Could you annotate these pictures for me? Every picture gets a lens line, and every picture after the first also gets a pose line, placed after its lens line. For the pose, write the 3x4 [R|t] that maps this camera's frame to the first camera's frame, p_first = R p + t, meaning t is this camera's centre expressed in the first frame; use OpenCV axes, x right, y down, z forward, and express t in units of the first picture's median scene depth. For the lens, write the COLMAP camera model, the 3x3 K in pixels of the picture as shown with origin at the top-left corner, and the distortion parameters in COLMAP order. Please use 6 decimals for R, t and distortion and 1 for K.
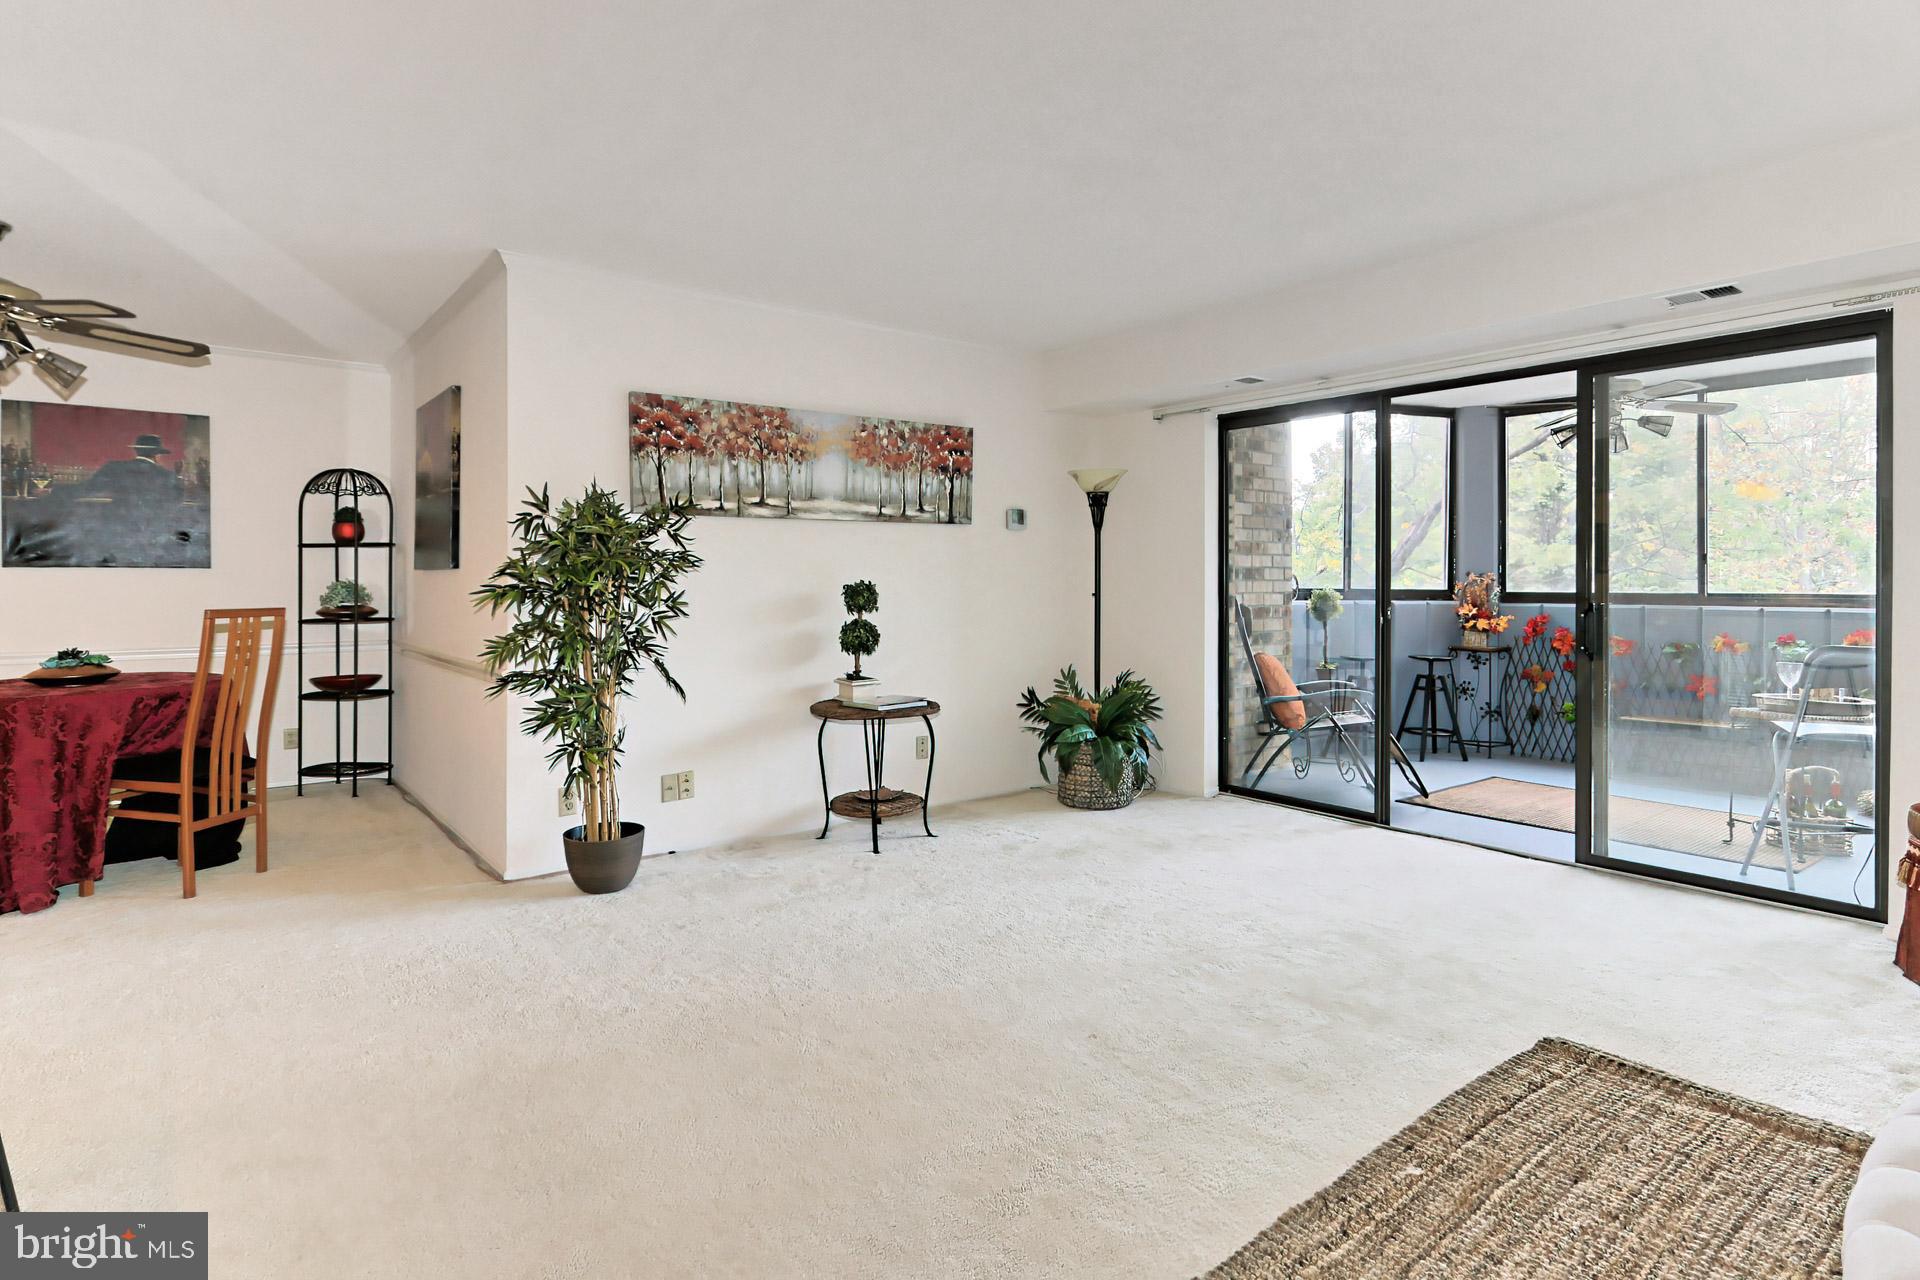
lens RADIAL K [[977.9, 0, 959.2], [0, 977.9, 575.8], [0, 0, 1]] dist [-0.021514, 0.009314]
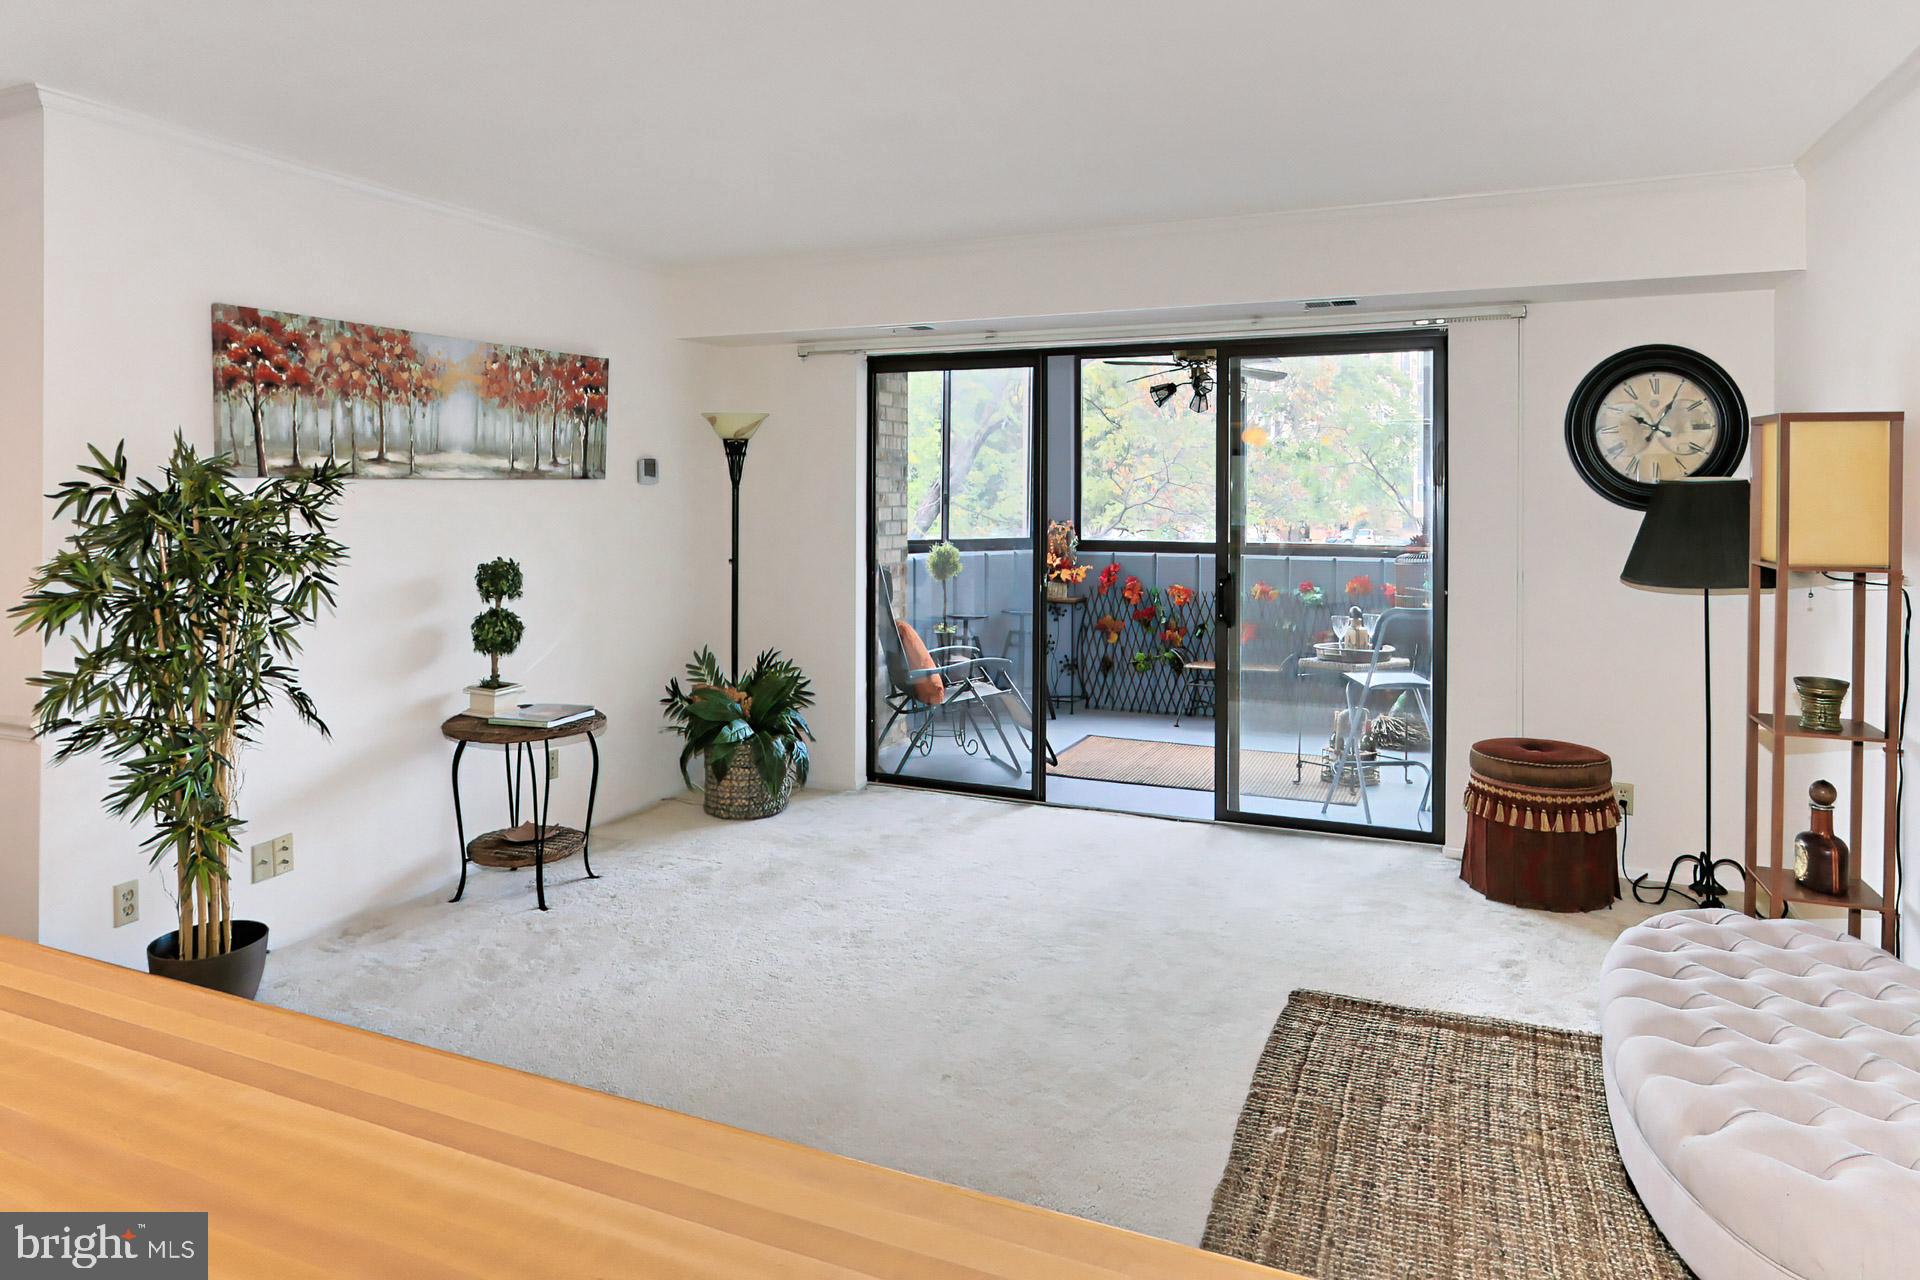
lens RADIAL K [[1267.5, 0, 907.1], [0, 1267.5, 466.5], [0, 0, 1]] dist [-0.012282, 0.000716]
pose [[0.874913, 0.018580, 0.483923, -0.320933], [-0.016056, 0.999827, -0.009359, -0.067050], [-0.484013, 0.000419, 0.875060, -0.033875]]
